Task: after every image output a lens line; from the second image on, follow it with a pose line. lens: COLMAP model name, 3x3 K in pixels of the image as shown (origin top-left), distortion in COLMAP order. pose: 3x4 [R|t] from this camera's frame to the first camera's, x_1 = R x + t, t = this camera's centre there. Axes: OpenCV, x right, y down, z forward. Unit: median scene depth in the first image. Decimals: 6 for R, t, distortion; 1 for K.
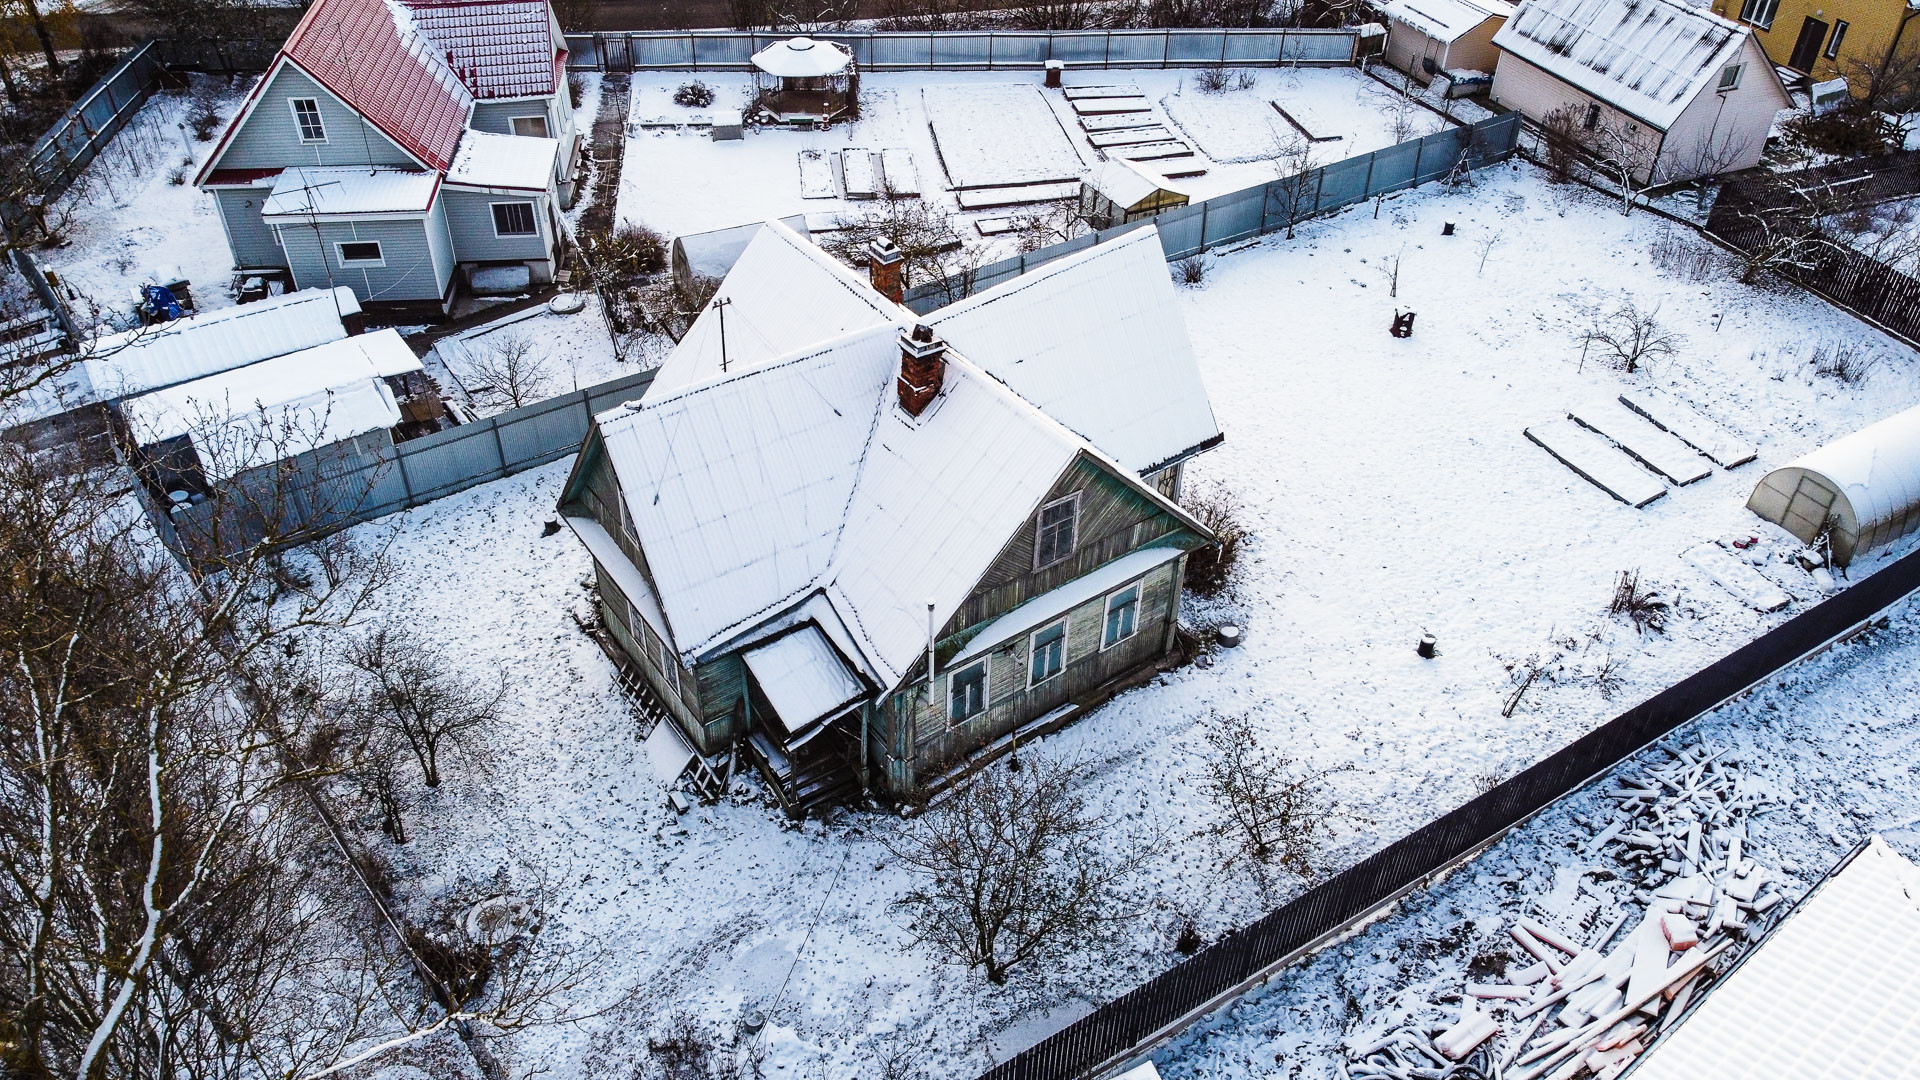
lens RADIAL K [[1448.1, 0, 941.9], [0, 1448.1, 527.5], [0, 0, 1]] dist [0.013305, -0.019720]
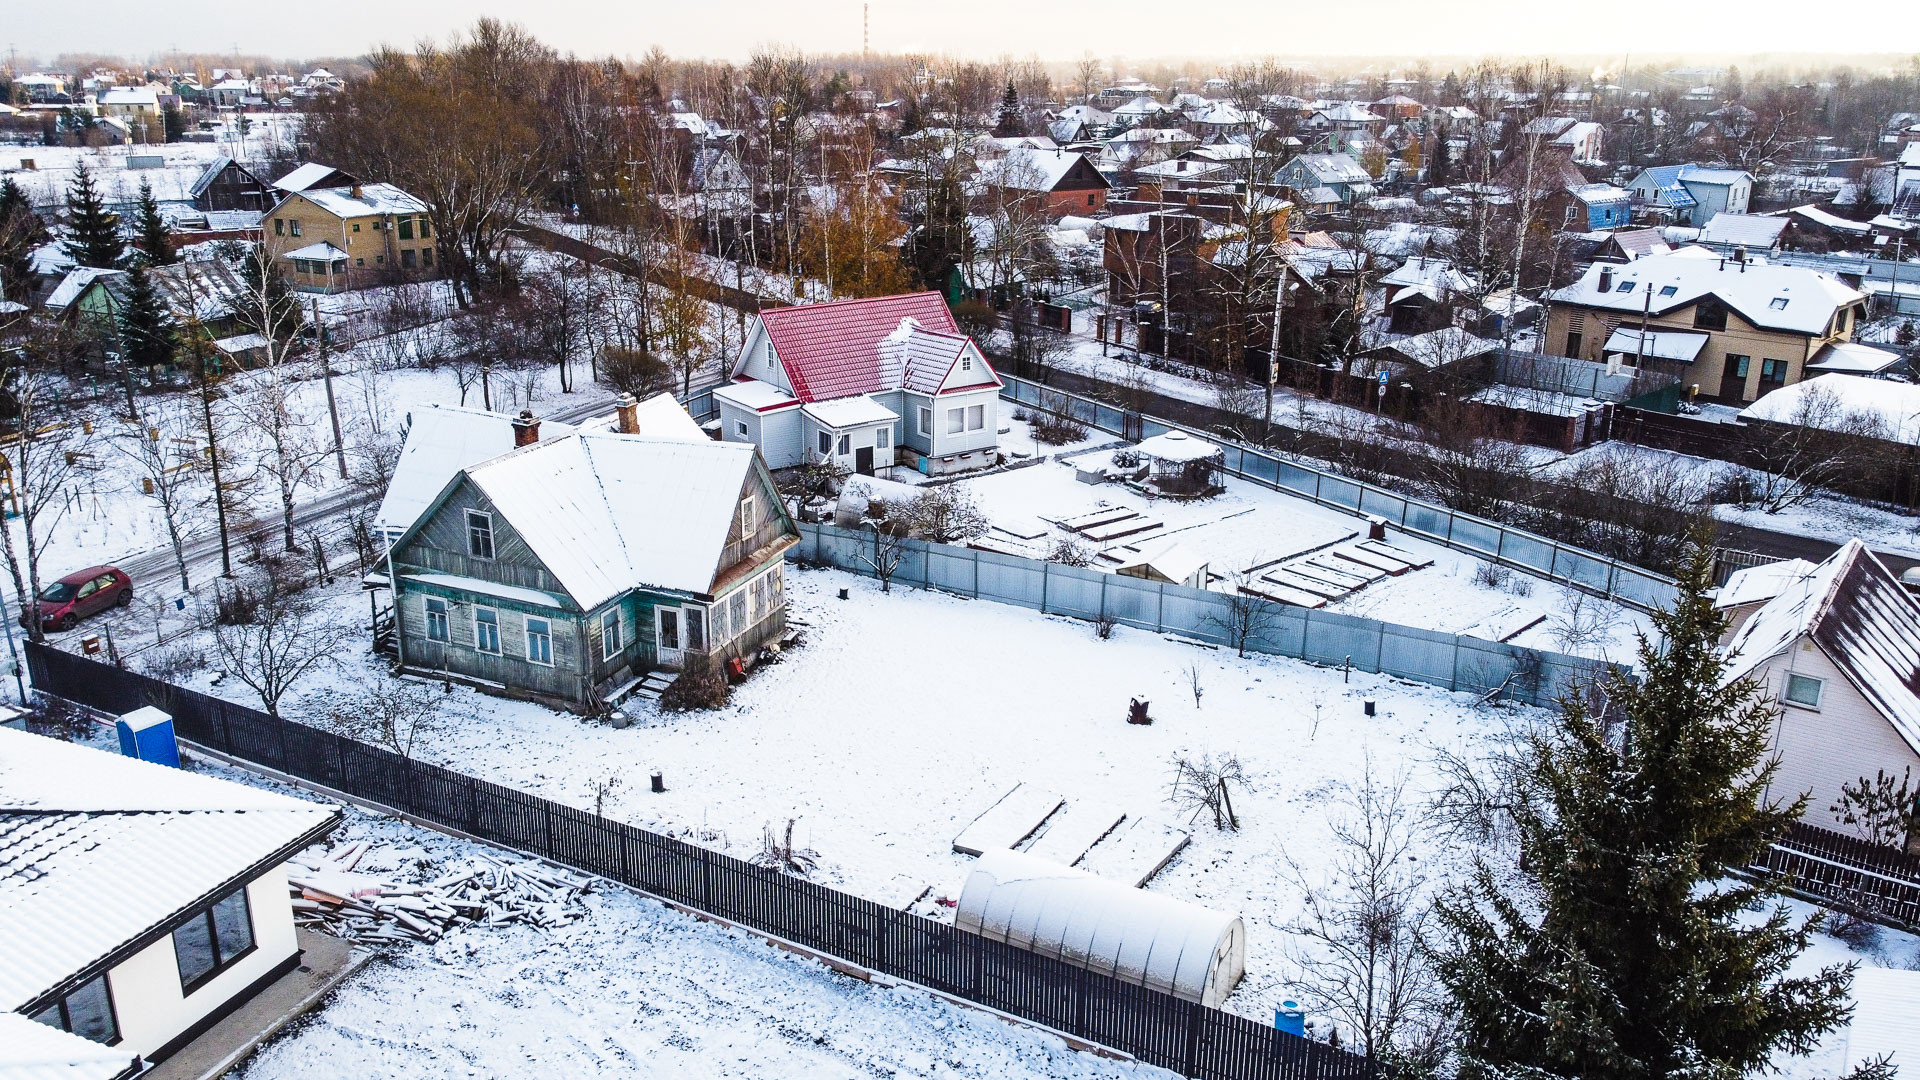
lens RADIAL K [[1448.1, 0, 945.3], [0, 1448.1, 517.5], [0, 0, 1]] dist [0.013305, -0.019720]
pose [[0.505616, 0.254727, -0.824298, 1.415930], [-0.535253, 0.841939, -0.068140, -0.153421], [0.676651, 0.475660, 0.562041, 0.374378]]
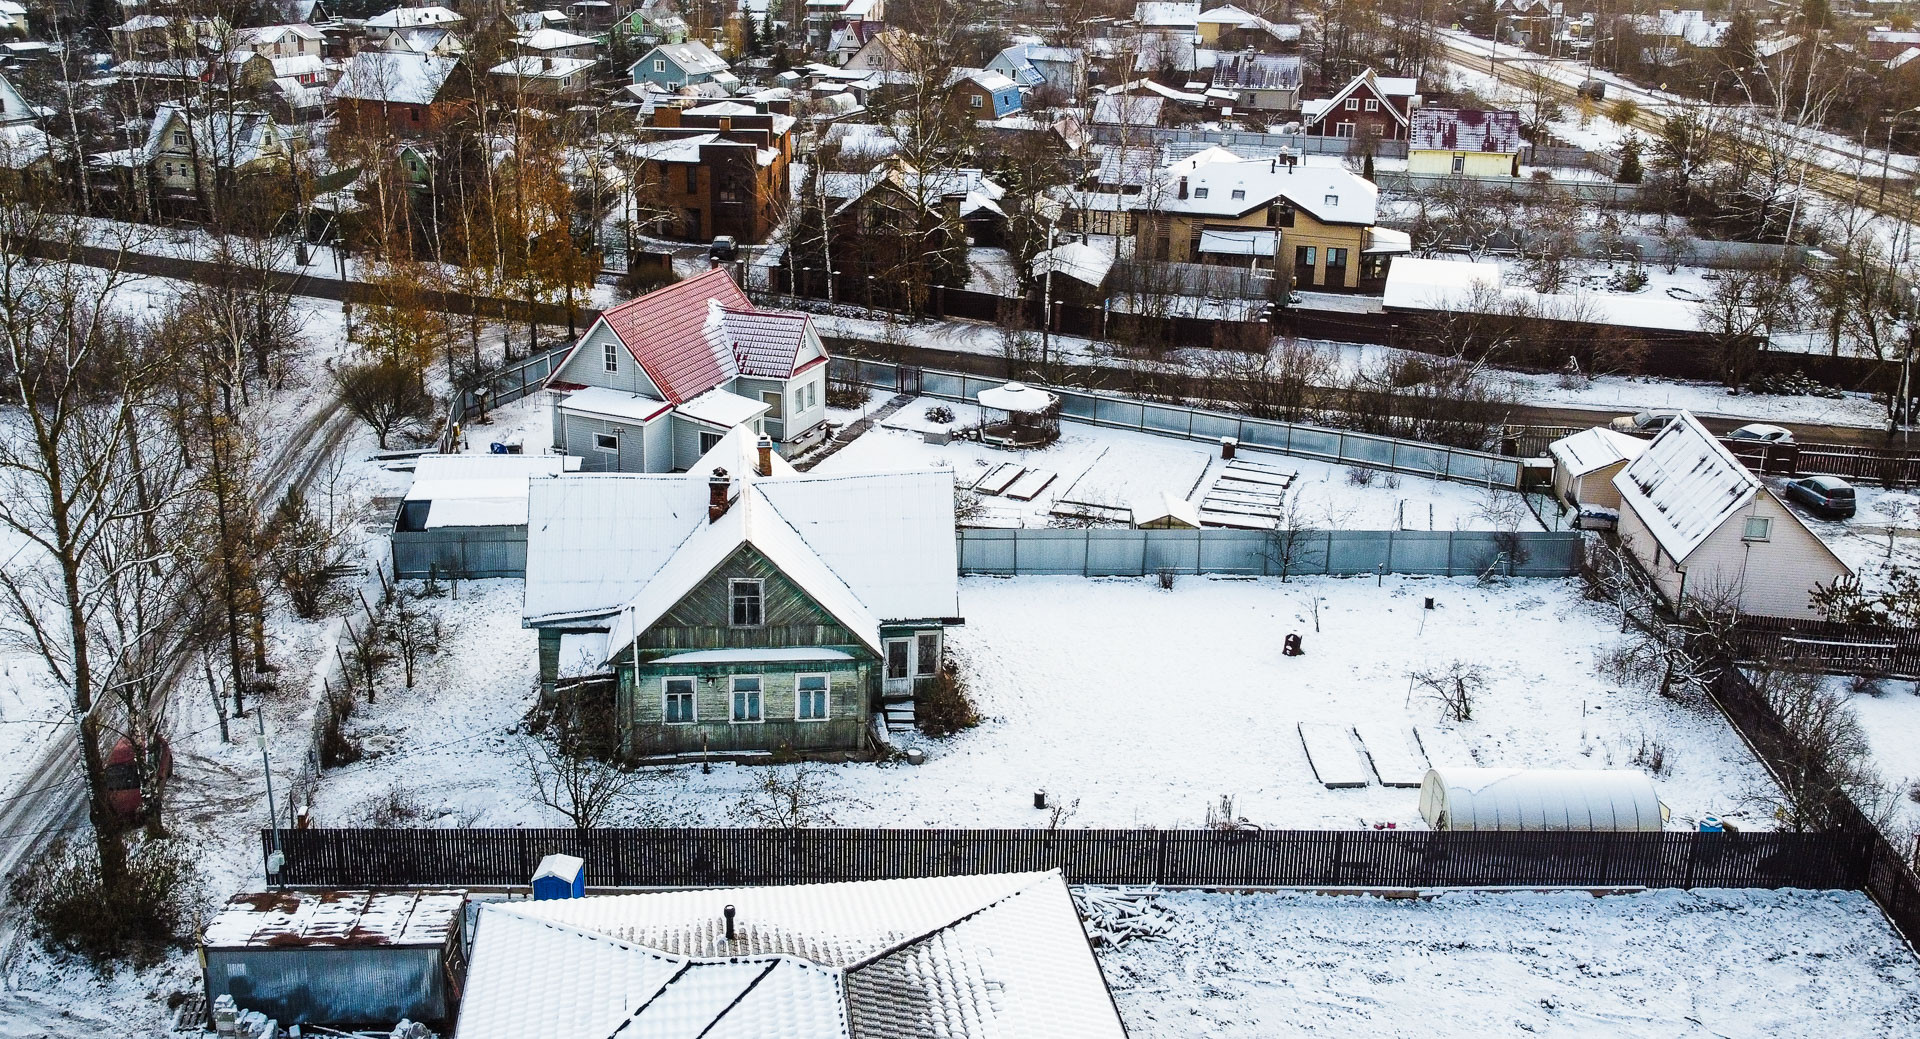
lens RADIAL K [[1690.9, 0, 874.5], [0, 1690.9, 378.9], [0, 0, 1]] dist [0.012883, -0.032078]
pose [[0.858208, 0.138322, -0.494314, 0.908963], [-0.317589, 0.899640, -0.299642, 0.245773], [0.403258, 0.414144, 0.816007, -0.451899]]
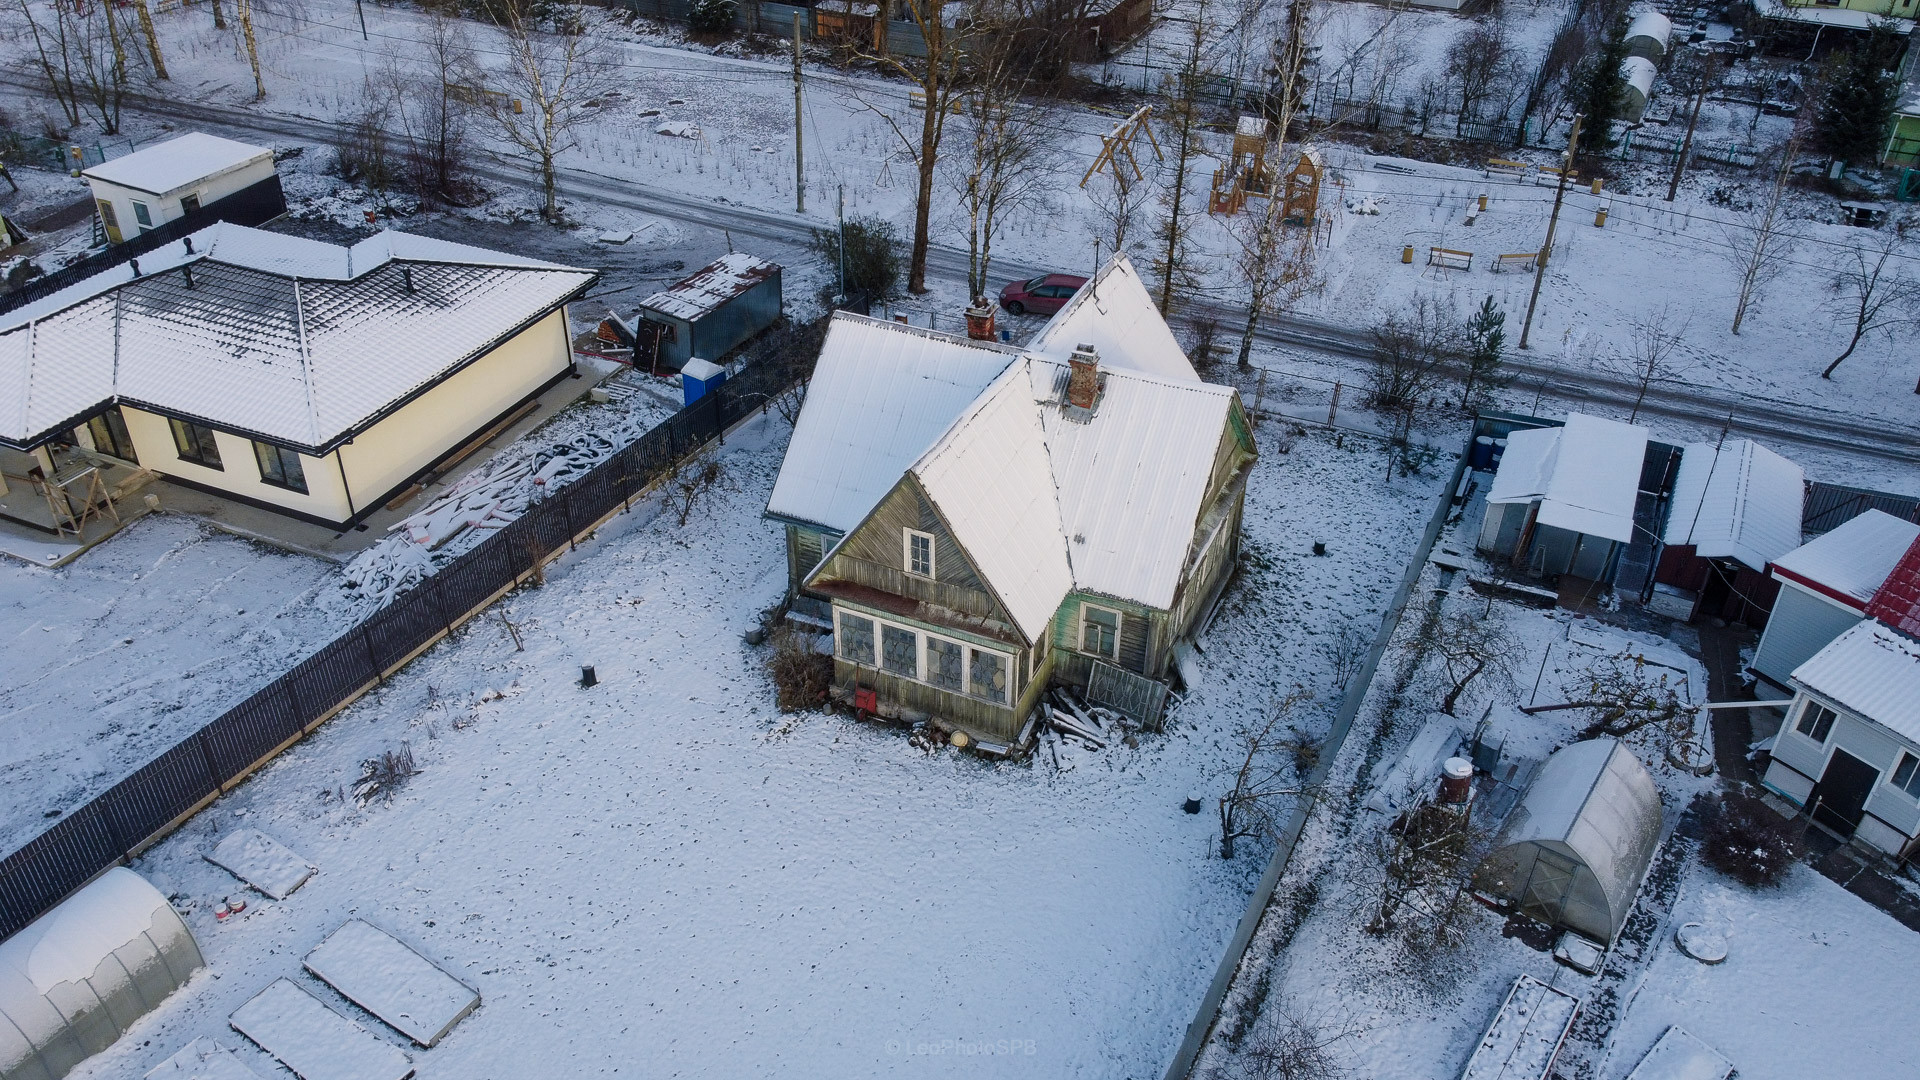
lens RADIAL K [[1448.1, 0, 939.2], [0, 1448.1, 529.5], [0, 0, 1]] dist [0.013305, -0.019720]
pose [[-0.874004, 0.251532, -0.415750, 0.540596], [-0.314304, 0.359874, 0.878467, -1.049031], [0.370580, 0.898456, -0.235474, 1.275764]]
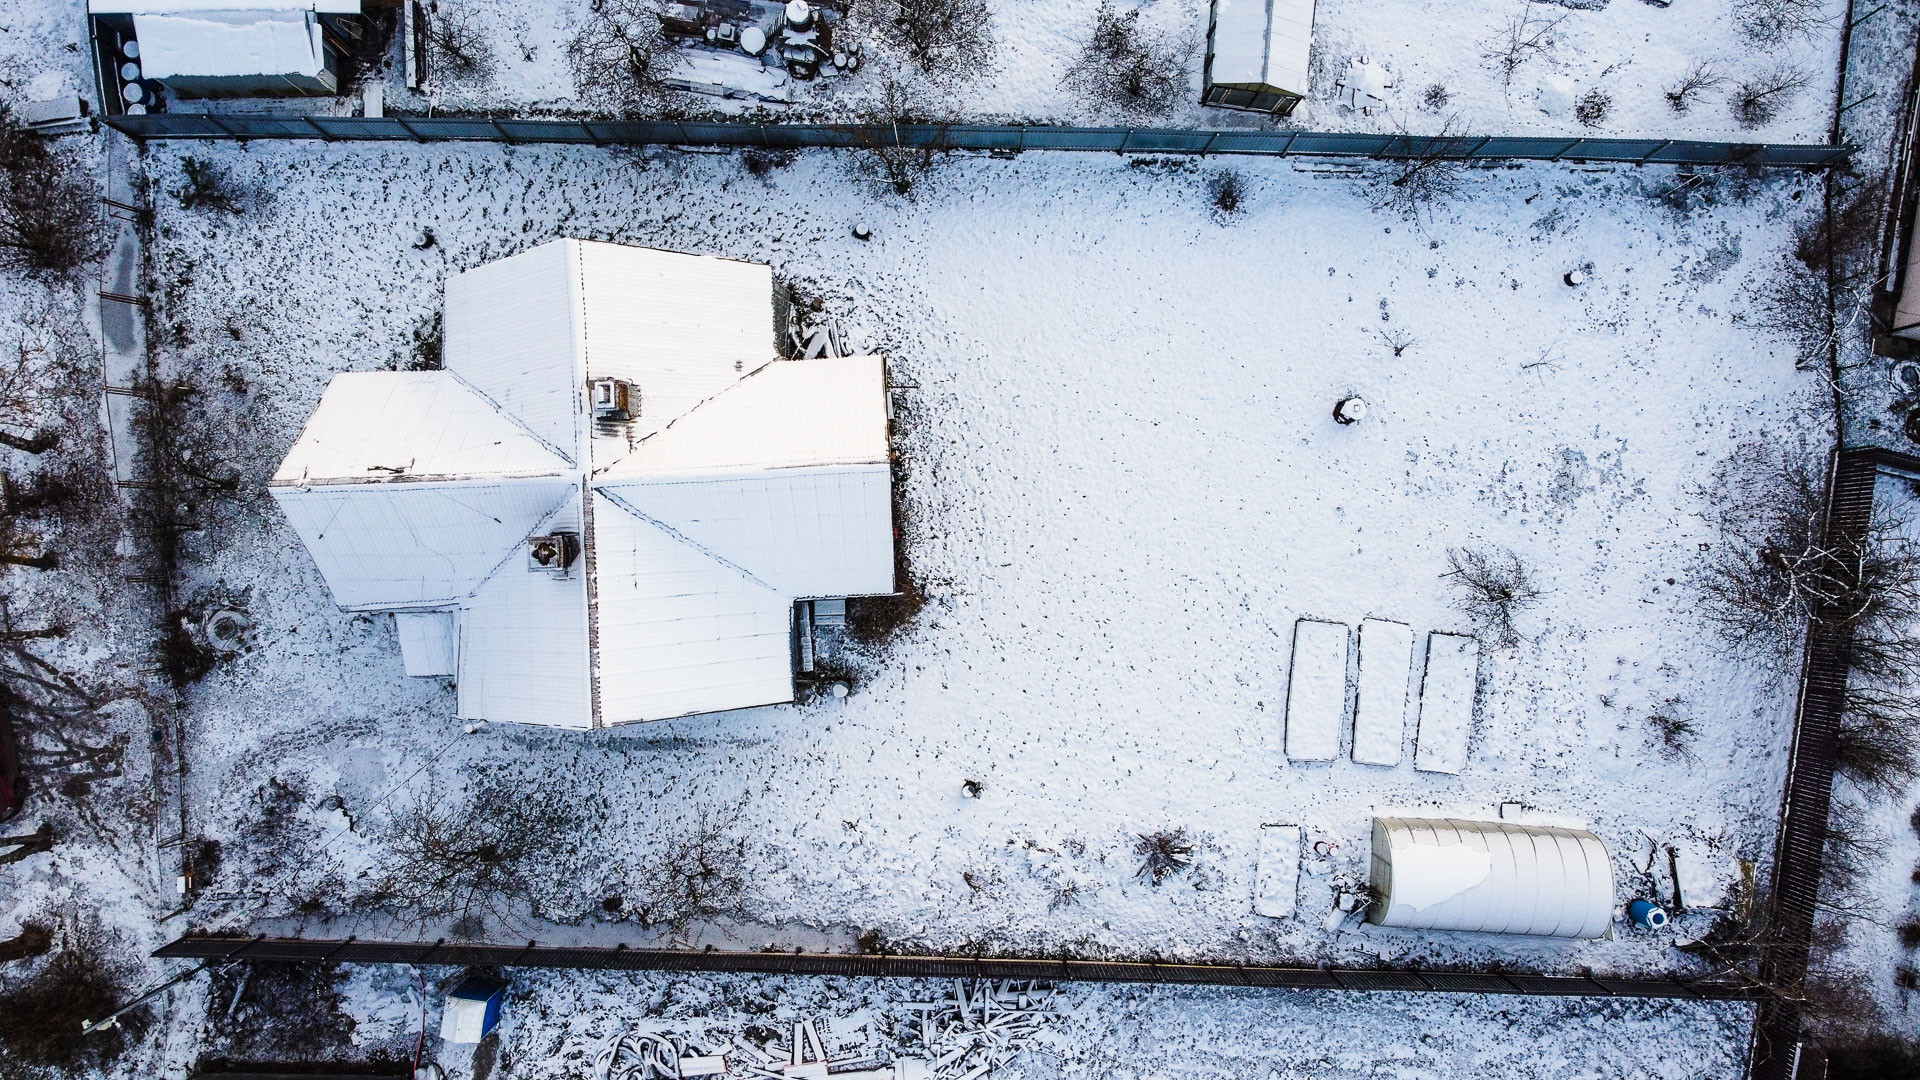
lens RADIAL K [[1448.1, 0, 937.2], [0, 1448.1, 531.7], [0, 0, 1]] dist [0.013305, -0.019720]
pose [[0.836342, 0.548003, -0.014992, 0.213827], [-0.341989, 0.542914, 0.766999, -0.951849], [0.428457, -0.636347, 0.641473, 0.357746]]
